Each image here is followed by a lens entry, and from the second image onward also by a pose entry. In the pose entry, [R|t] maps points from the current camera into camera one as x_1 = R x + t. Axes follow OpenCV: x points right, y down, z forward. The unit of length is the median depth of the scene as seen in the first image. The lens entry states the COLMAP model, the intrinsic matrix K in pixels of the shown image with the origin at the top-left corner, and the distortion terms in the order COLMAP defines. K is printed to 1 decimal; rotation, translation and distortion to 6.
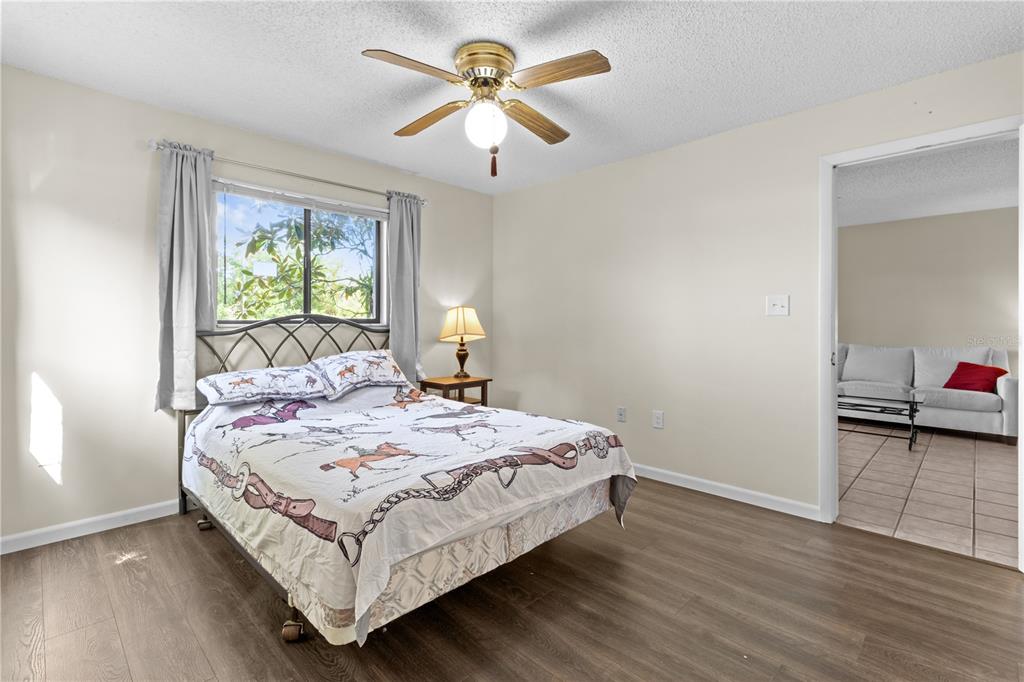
lens RADIAL K [[469.9, 0, 509.9], [0, 469.9, 334.6], [0, 0, 1]] dist [0.000530, -0.000022]
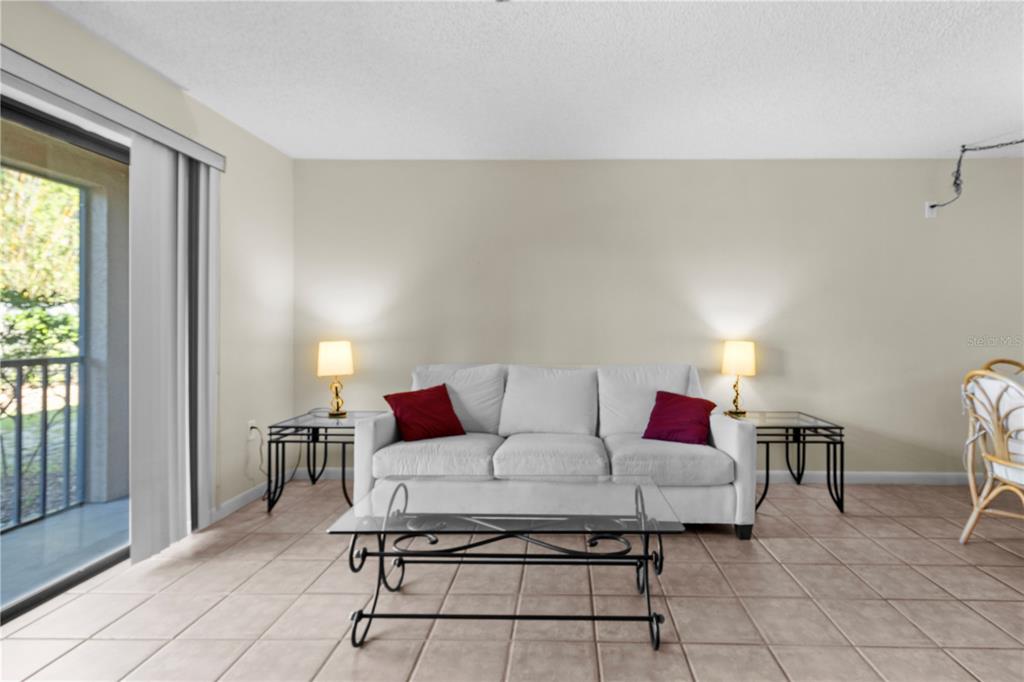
lens RADIAL K [[469.9, 0, 511.7], [0, 469.9, 340.3], [0, 0, 1]] dist [0.000530, -0.000022]
pose [[0.784495, 0.001183, 0.620134, 0.440920], [0.004609, 0.999959, -0.007738, -0.003650], [-0.620118, 0.008928, 0.784457, 0.651227]]
